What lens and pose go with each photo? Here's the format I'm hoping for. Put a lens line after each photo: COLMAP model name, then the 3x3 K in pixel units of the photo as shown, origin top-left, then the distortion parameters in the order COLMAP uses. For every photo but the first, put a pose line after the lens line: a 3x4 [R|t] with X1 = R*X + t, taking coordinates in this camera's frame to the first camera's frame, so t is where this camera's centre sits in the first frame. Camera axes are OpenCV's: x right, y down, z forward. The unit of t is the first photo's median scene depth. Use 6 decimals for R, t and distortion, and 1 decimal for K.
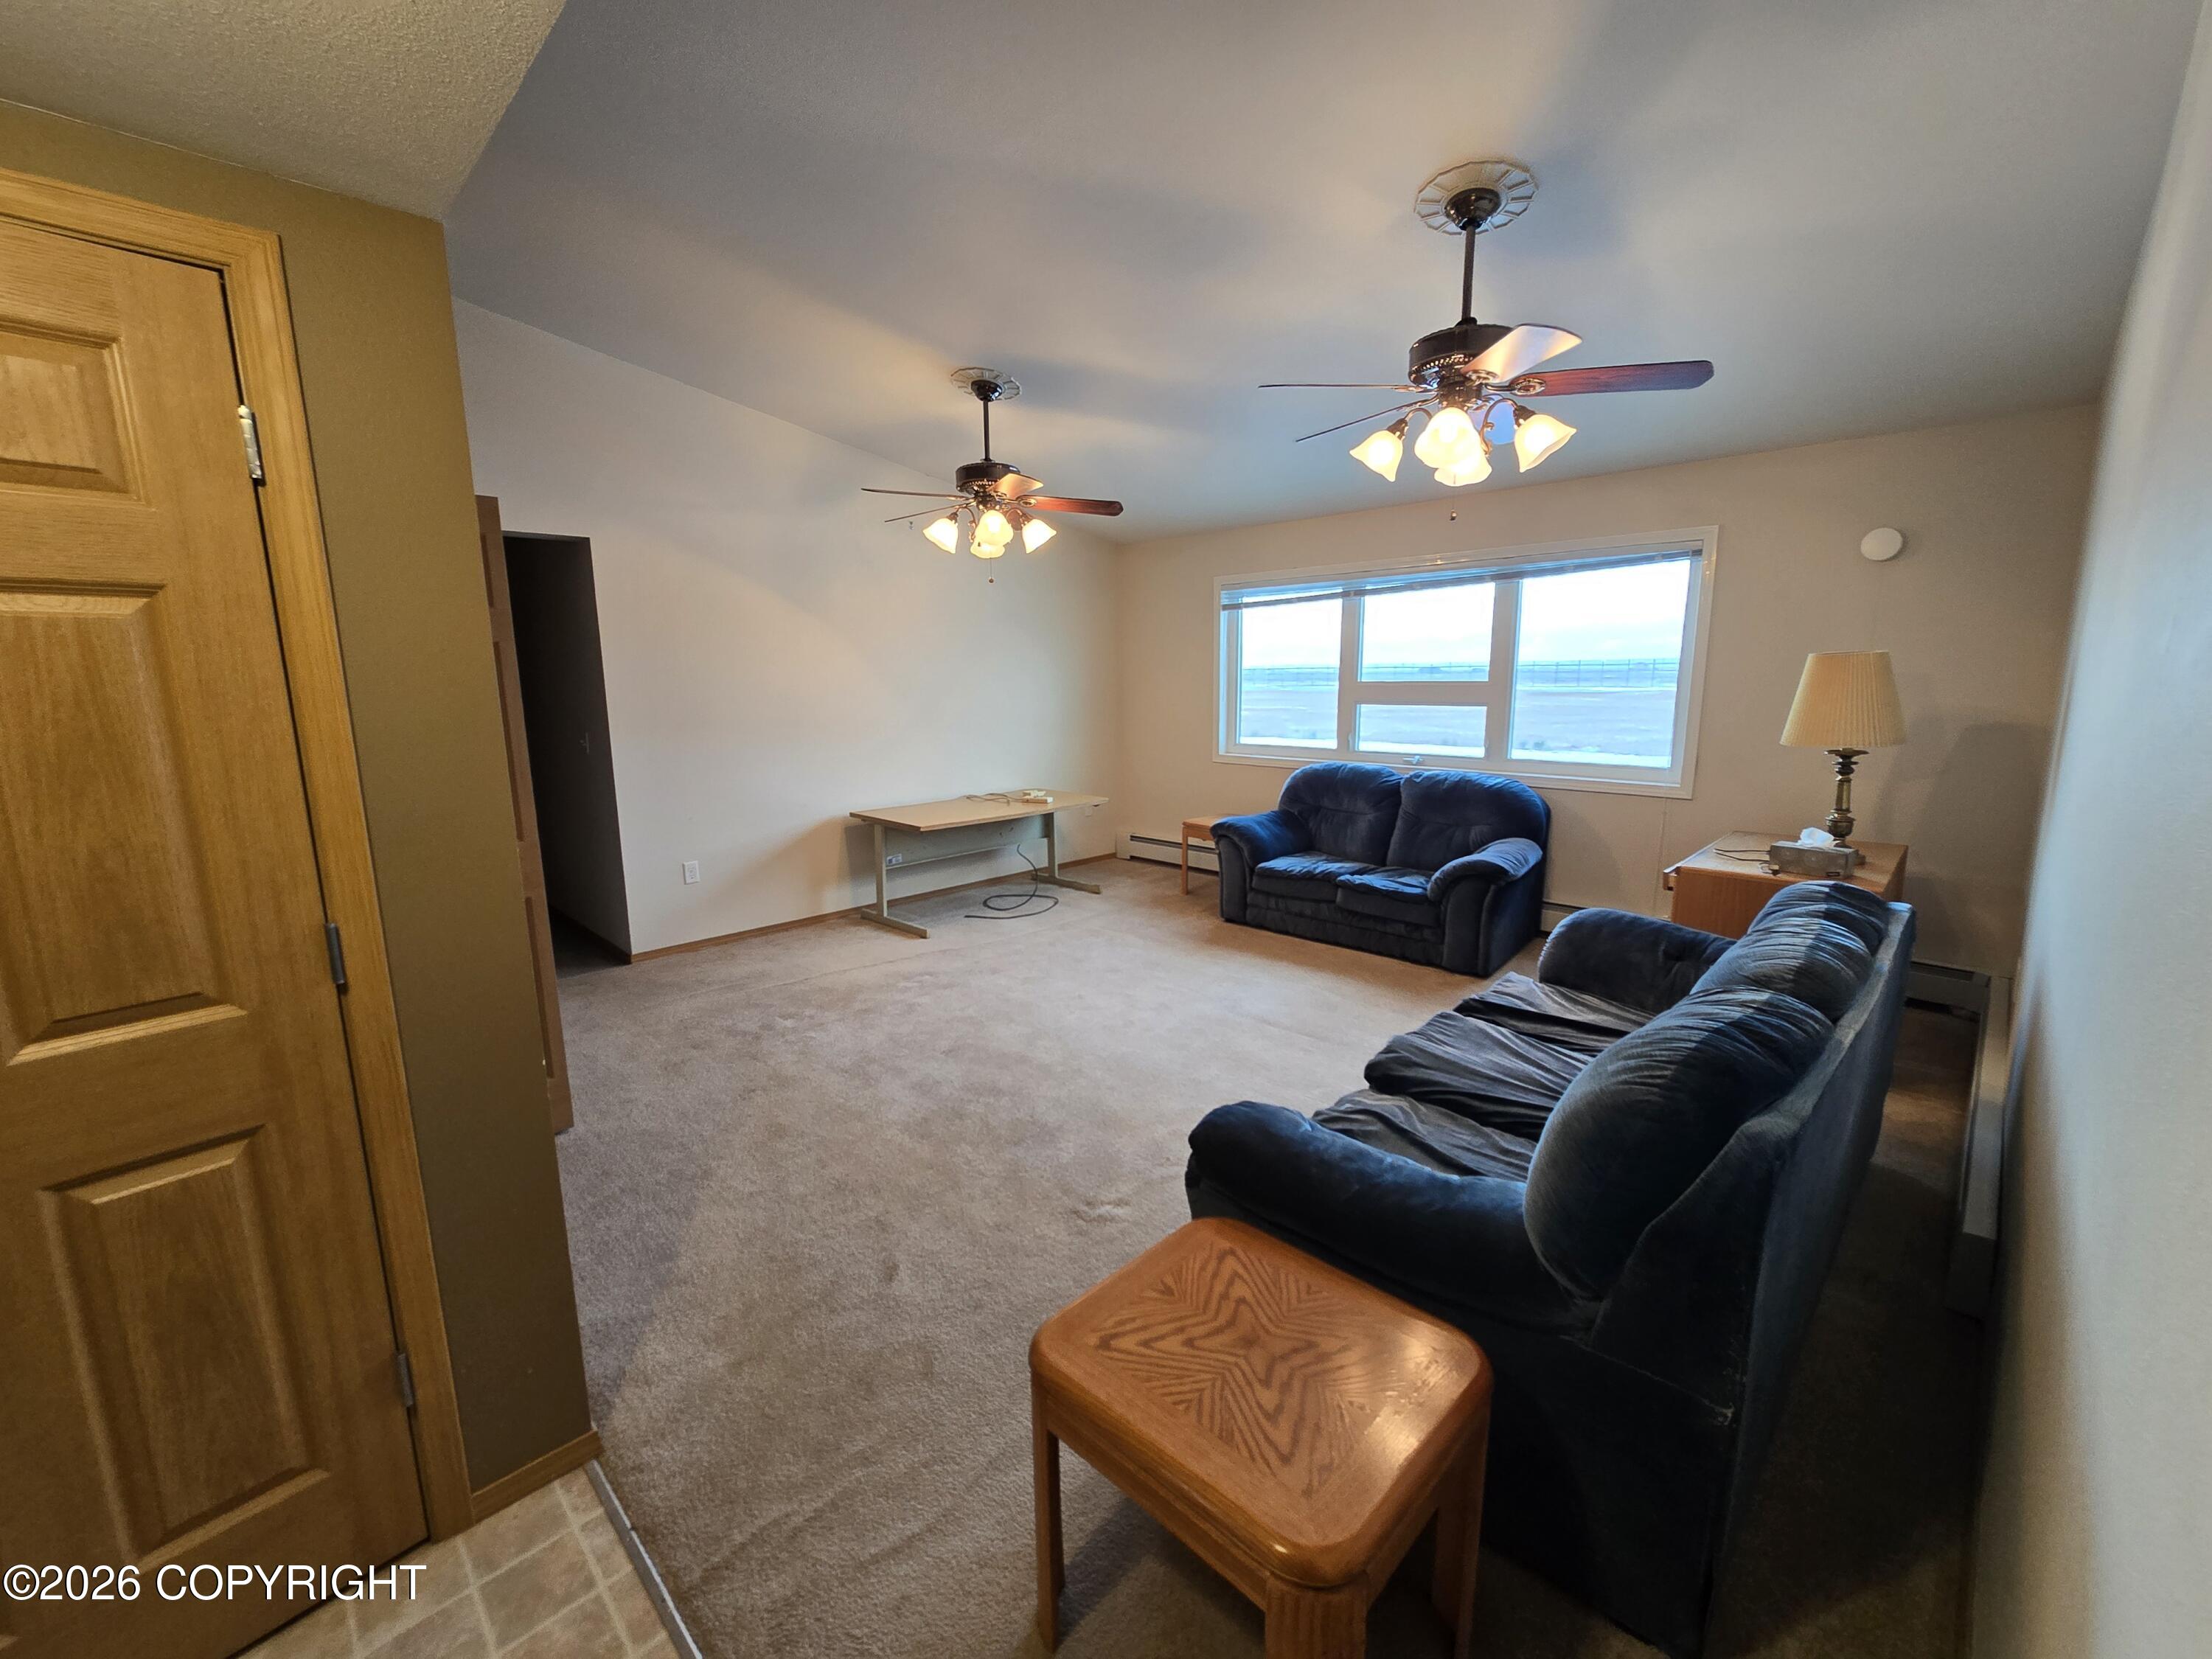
lens RADIAL K [[908.2, 0, 1110.8], [0, 908.2, 828.3], [0, 0, 1]] dist [-0.000669, -0.000189]
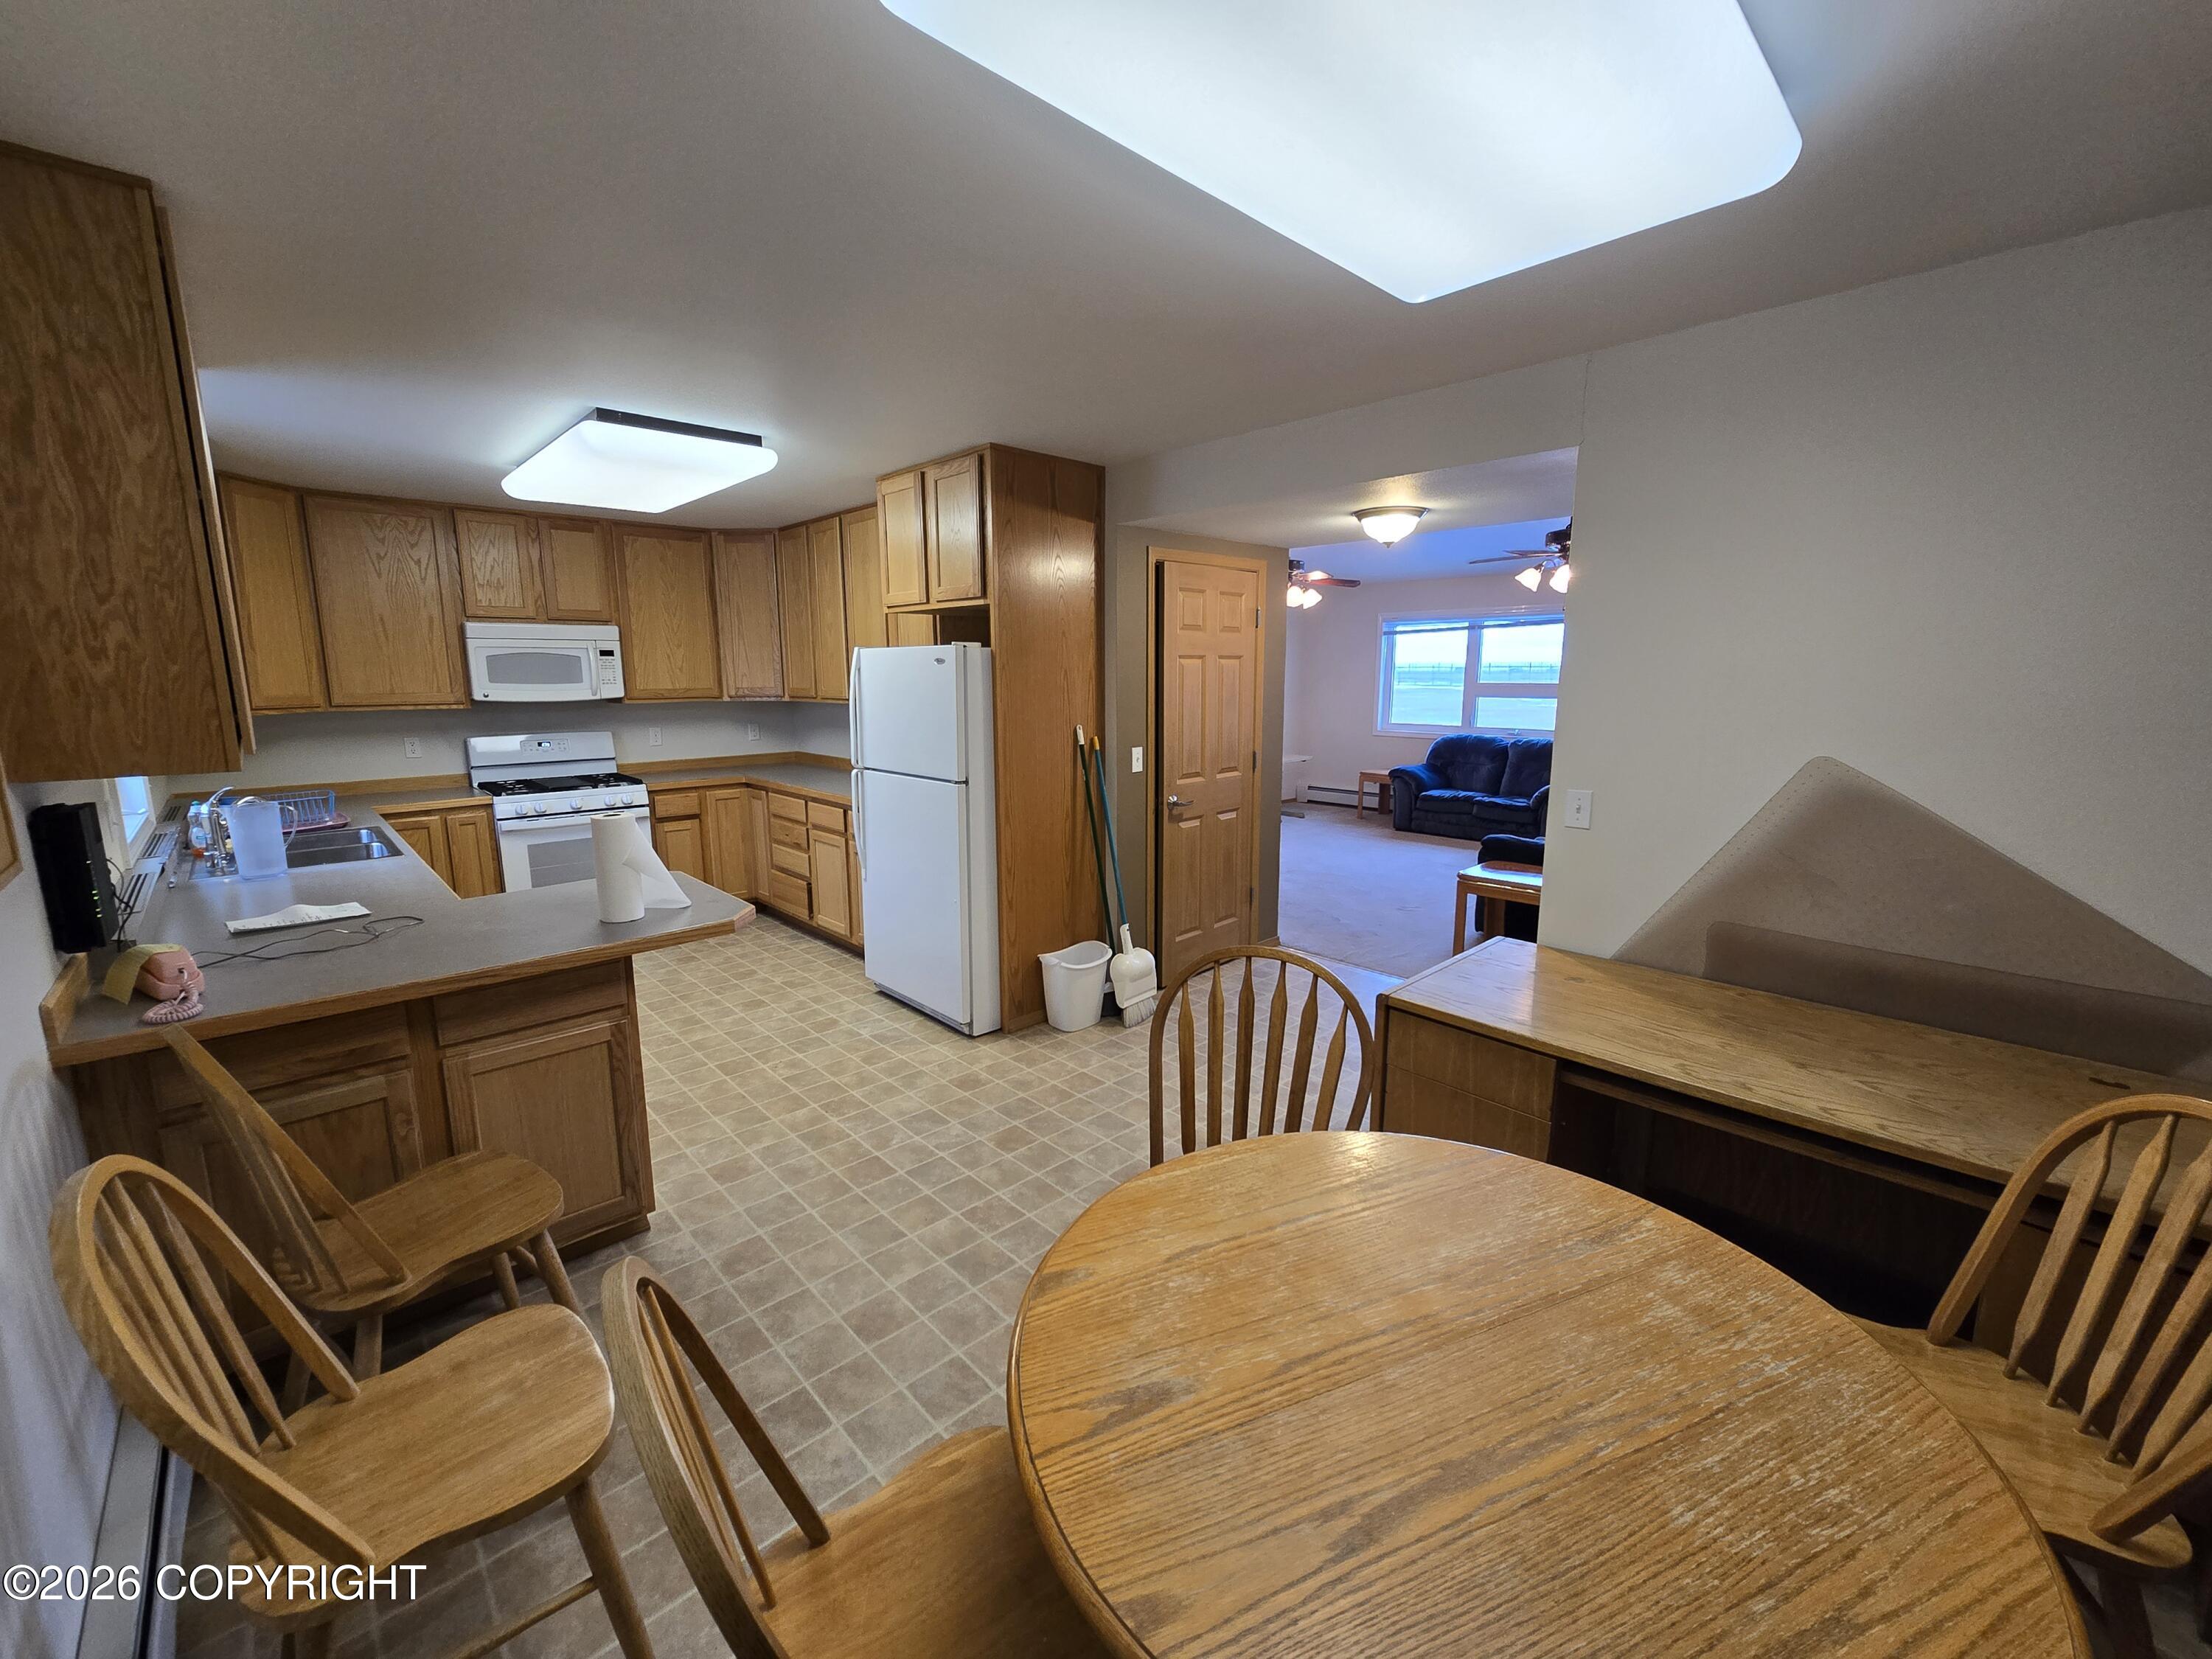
lens RADIAL K [[908.2, 0, 1101.2], [0, 908.2, 820.5], [0, 0, 1]] dist [-0.000669, -0.000189]
pose [[0.999068, 0.011786, -0.041533, -0.322295], [-0.012086, 0.999903, -0.006987, 0.099952], [0.041447, 0.007482, 0.999113, -0.618353]]
